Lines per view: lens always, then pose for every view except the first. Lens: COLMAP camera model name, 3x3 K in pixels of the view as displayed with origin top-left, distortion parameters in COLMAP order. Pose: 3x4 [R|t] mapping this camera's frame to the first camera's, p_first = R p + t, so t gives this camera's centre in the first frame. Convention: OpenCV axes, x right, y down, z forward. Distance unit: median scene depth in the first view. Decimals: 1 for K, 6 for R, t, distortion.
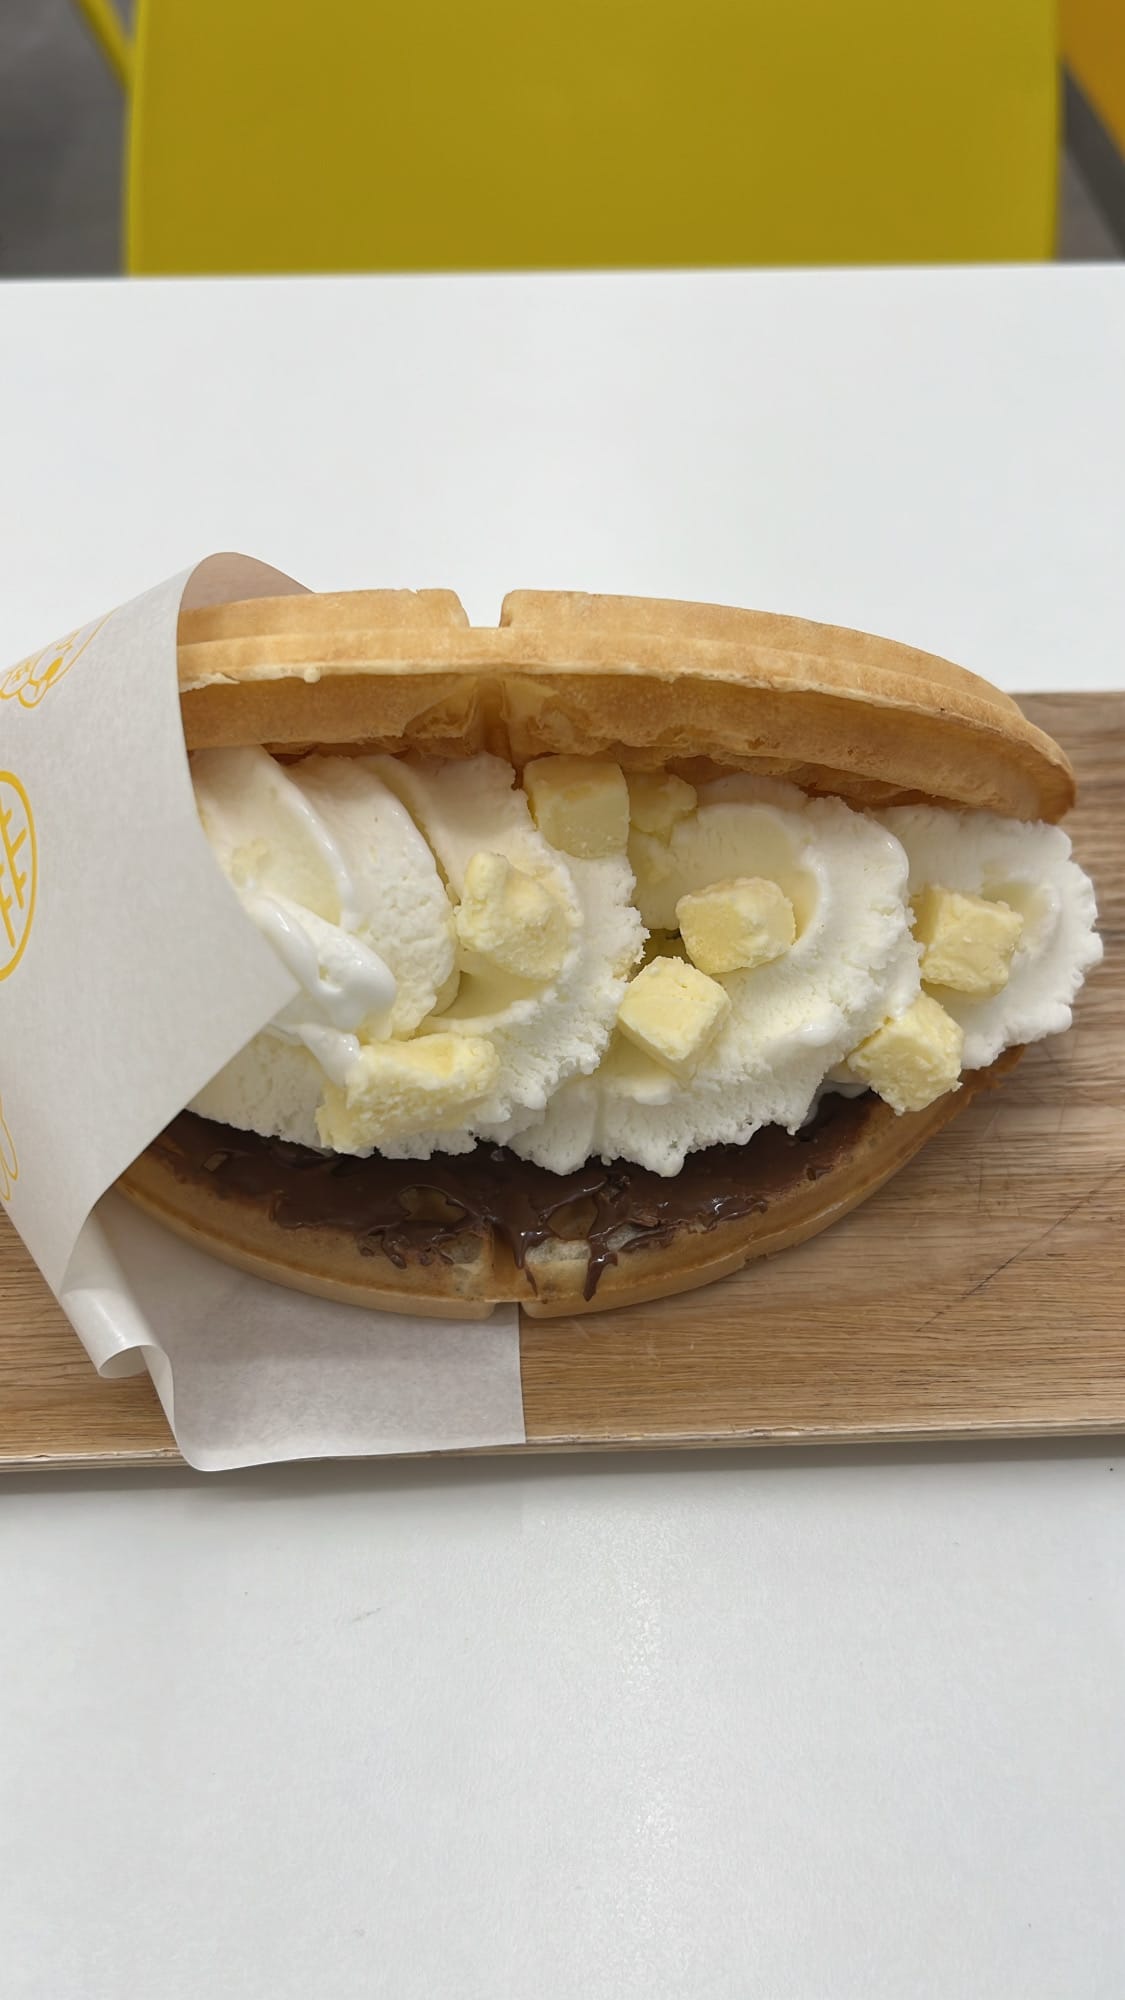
lens RADIAL K [[1556.4, 0, 562.5], [0, 1556.4, 1000.0], [0, 0, 1]] dist [0.014490, -0.007894]
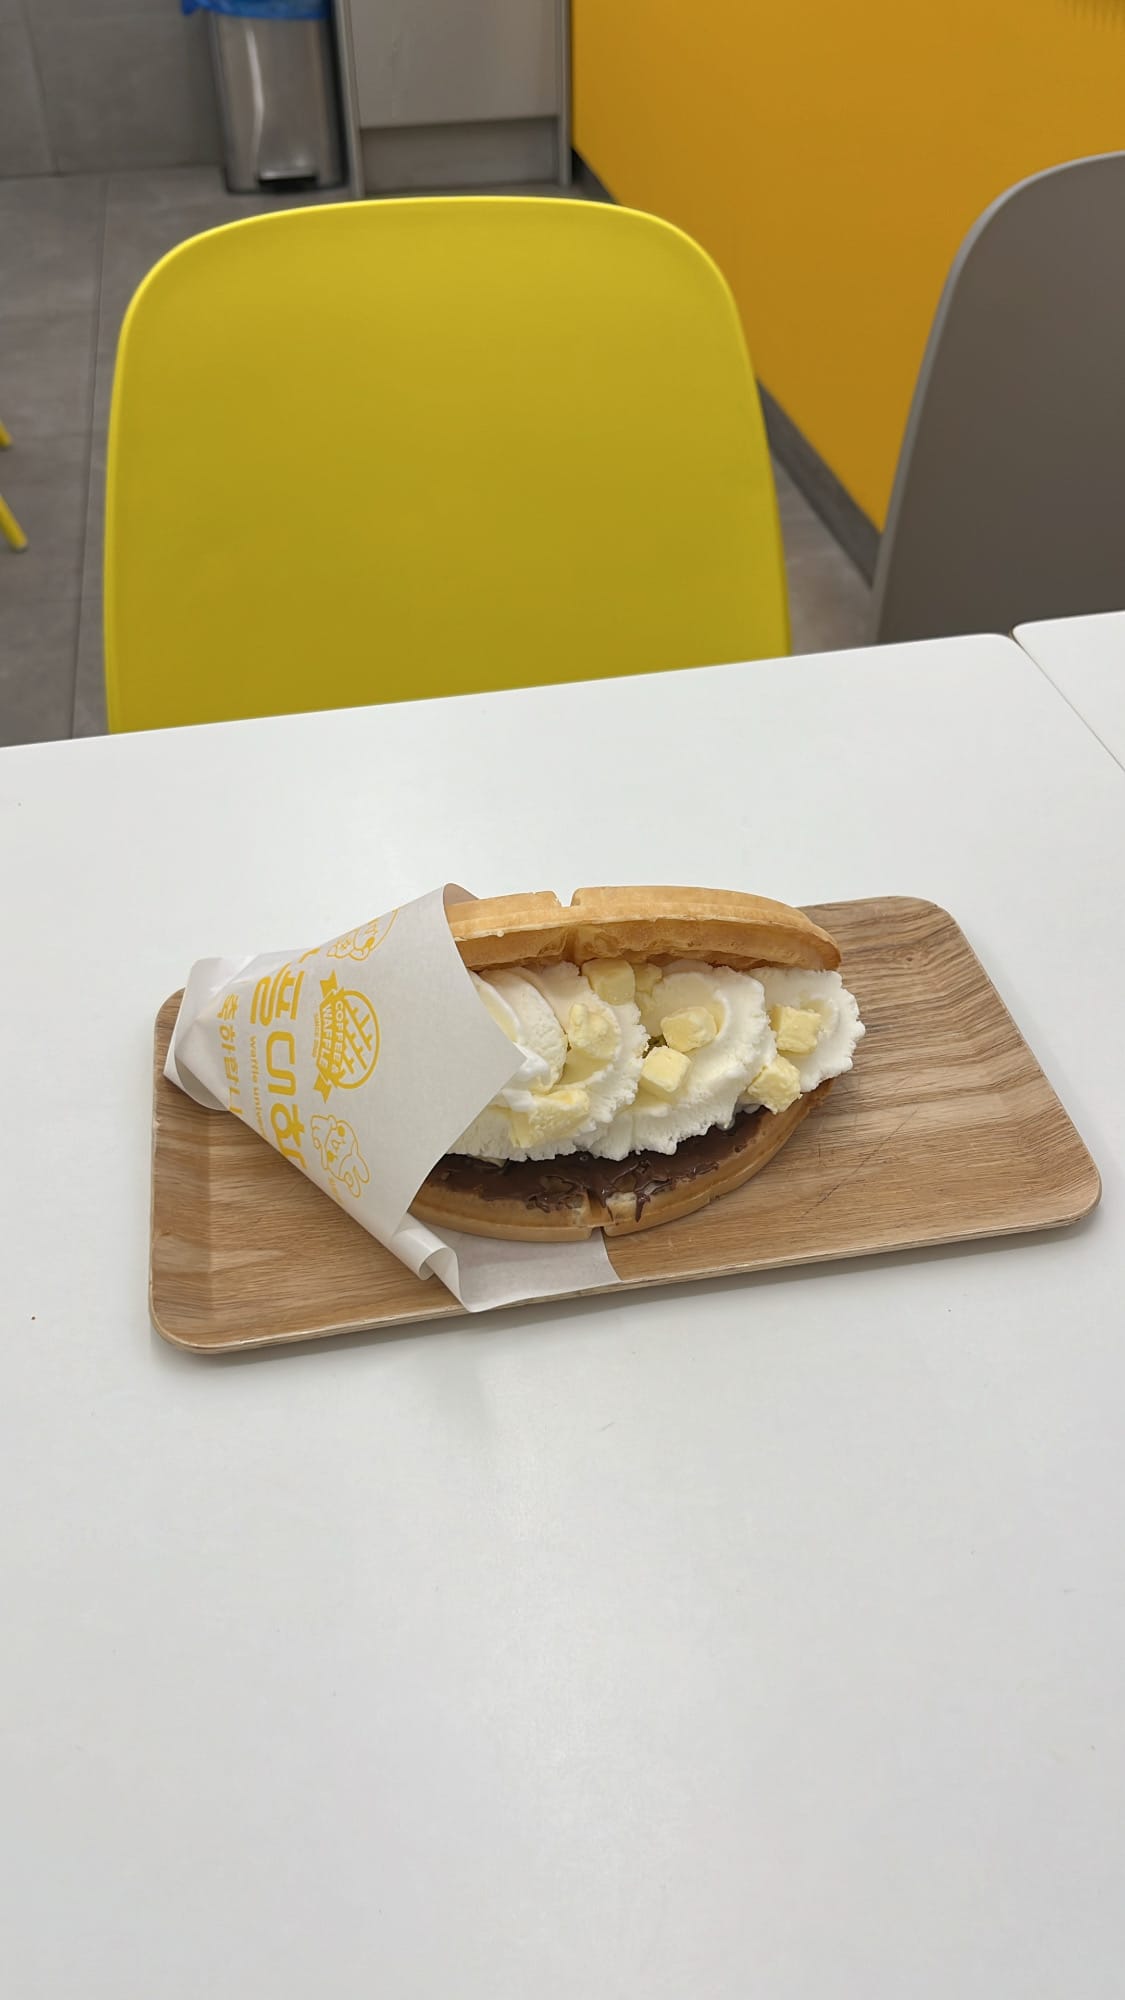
lens RADIAL K [[1556.4, 0, 562.5], [0, 1556.4, 1000.0], [0, 0, 1]] dist [0.014490, -0.007894]
pose [[0.989897, -0.099179, 0.101326, -0.267014], [0.112569, 0.984245, -0.136347, 0.180579], [-0.086206, 0.146375, 0.985466, -1.073052]]
